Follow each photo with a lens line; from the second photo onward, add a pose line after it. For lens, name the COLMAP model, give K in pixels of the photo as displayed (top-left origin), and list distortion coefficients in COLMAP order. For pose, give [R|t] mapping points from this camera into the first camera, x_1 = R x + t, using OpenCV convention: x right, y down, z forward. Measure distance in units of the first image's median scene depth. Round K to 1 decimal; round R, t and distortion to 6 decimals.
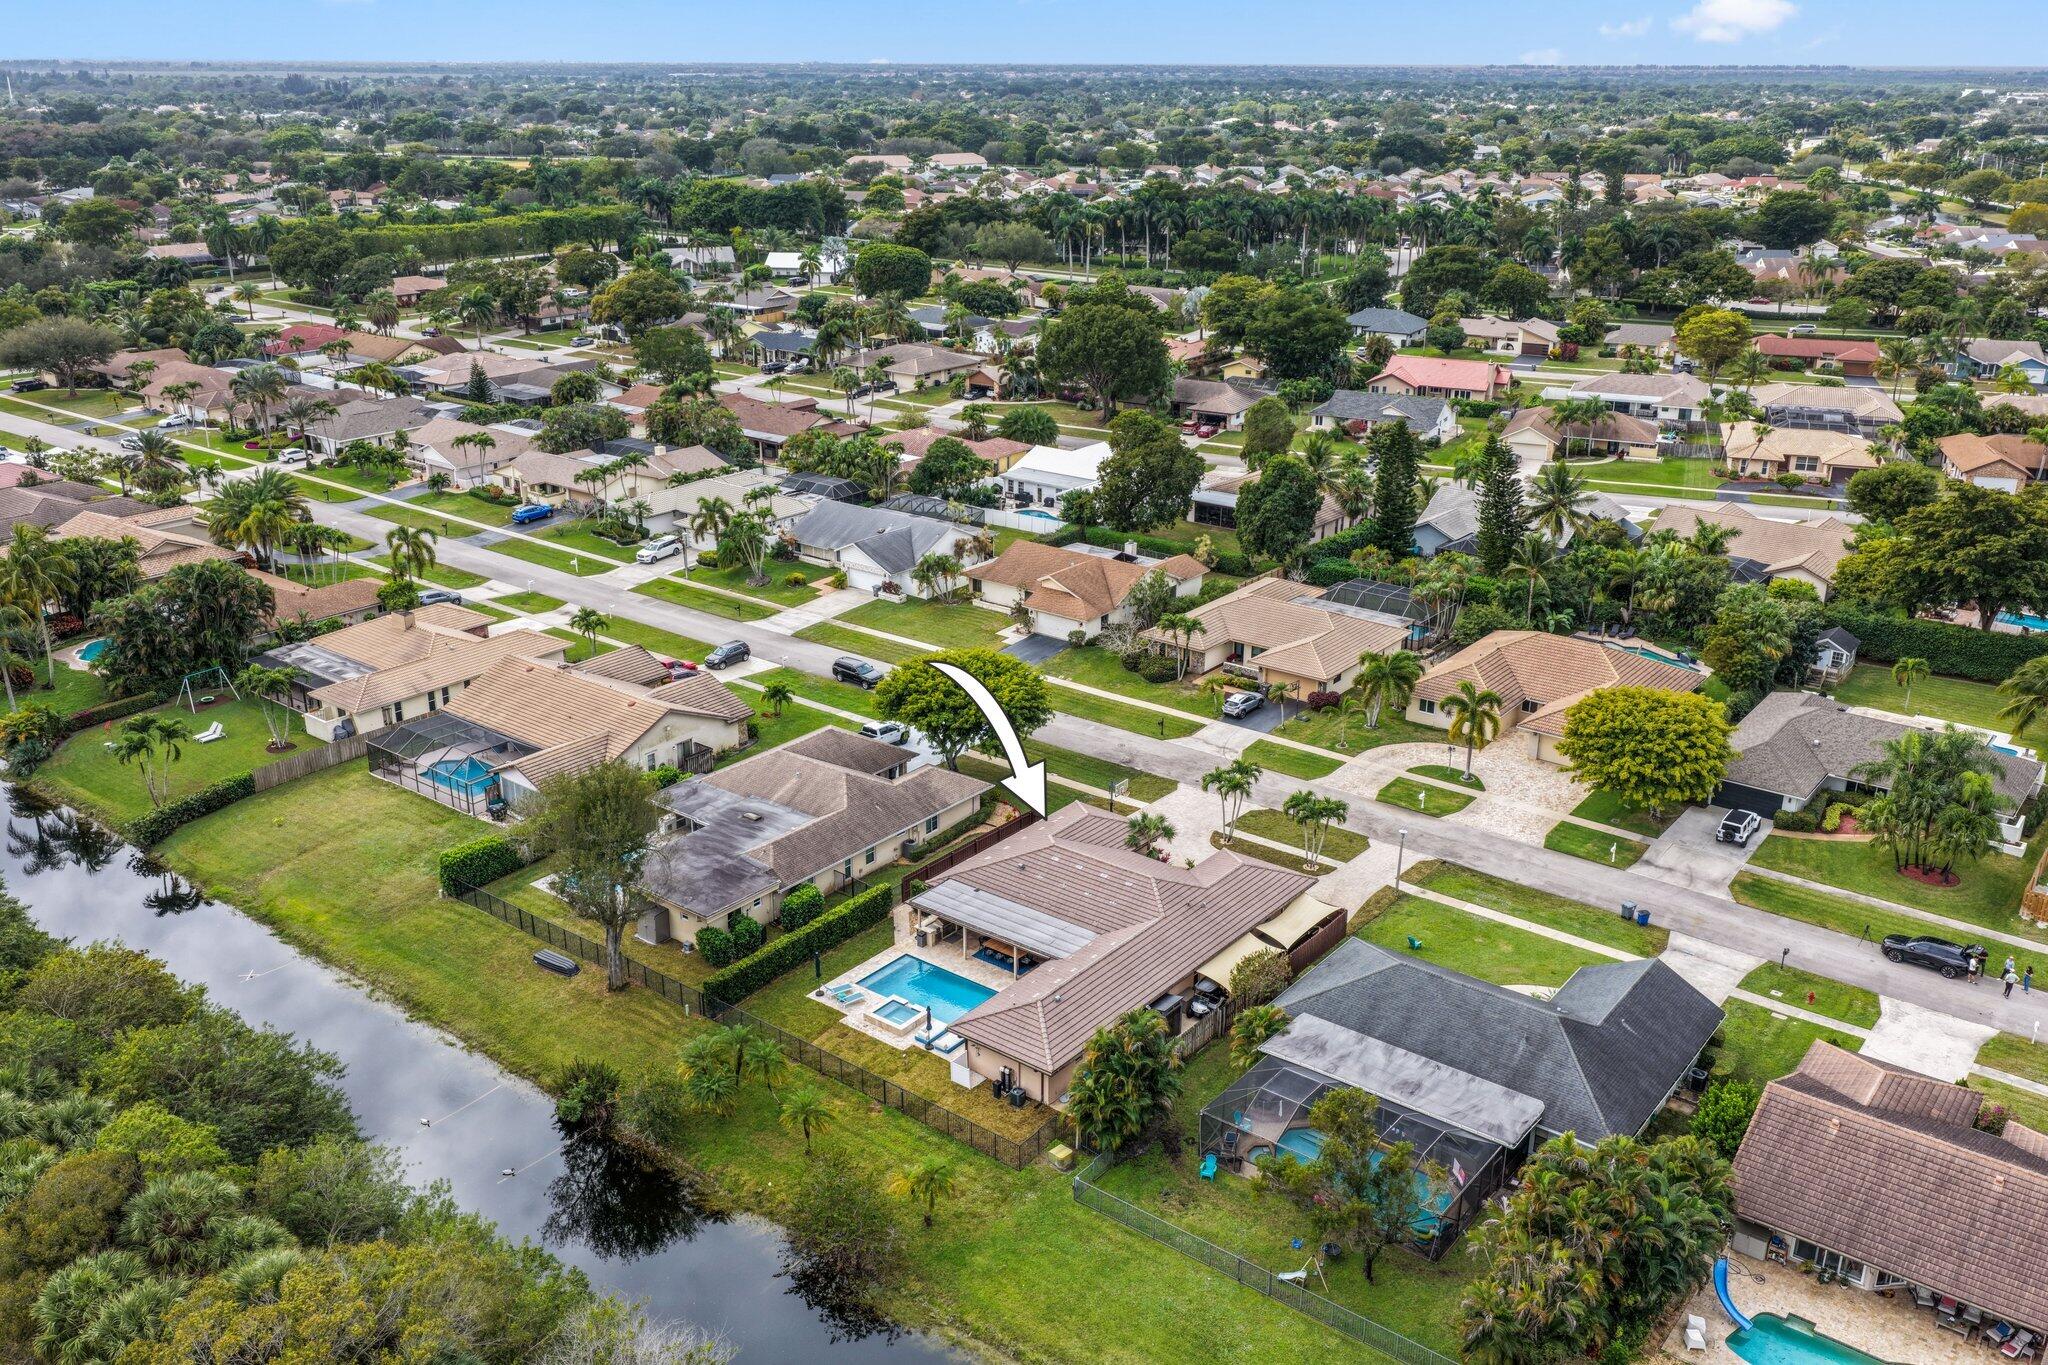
lens RADIAL K [[1699.5, 0, 1024.6], [0, 1699.5, 674.1], [0, 0, 1]] dist [-0.004460, 0.011224]
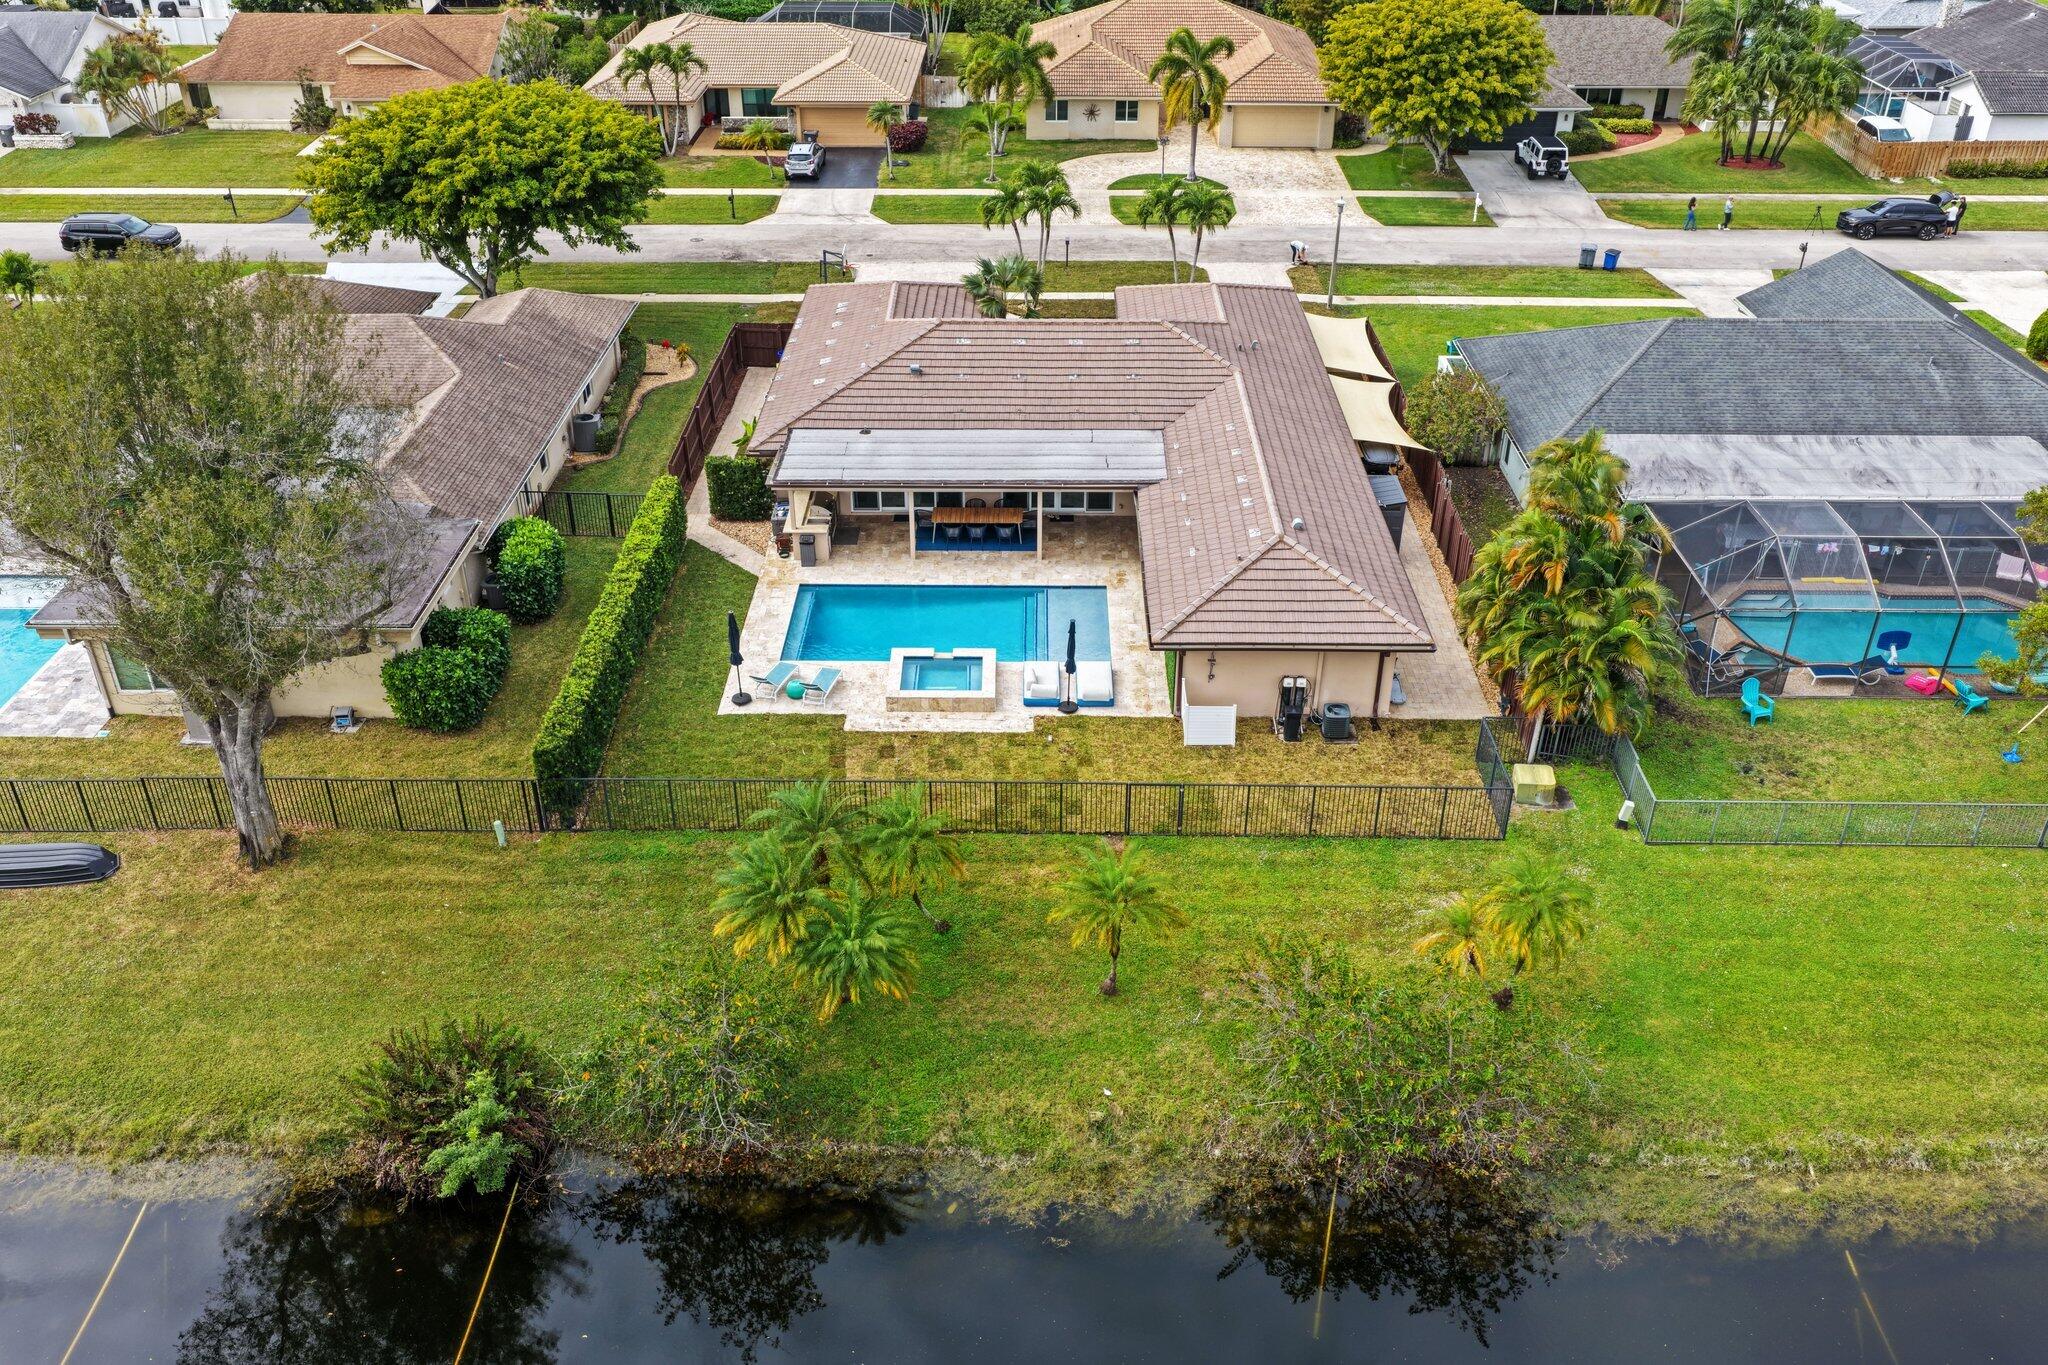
lens RADIAL K [[1699.5, 0, 1022.8], [0, 1699.5, 688.4], [0, 0, 1]] dist [-0.004460, 0.011224]
pose [[0.790707, -0.318711, 0.522691, -0.246422], [0.209432, 0.943107, 0.258239, 0.068167], [-0.575257, -0.094723, 0.812470, 0.480782]]
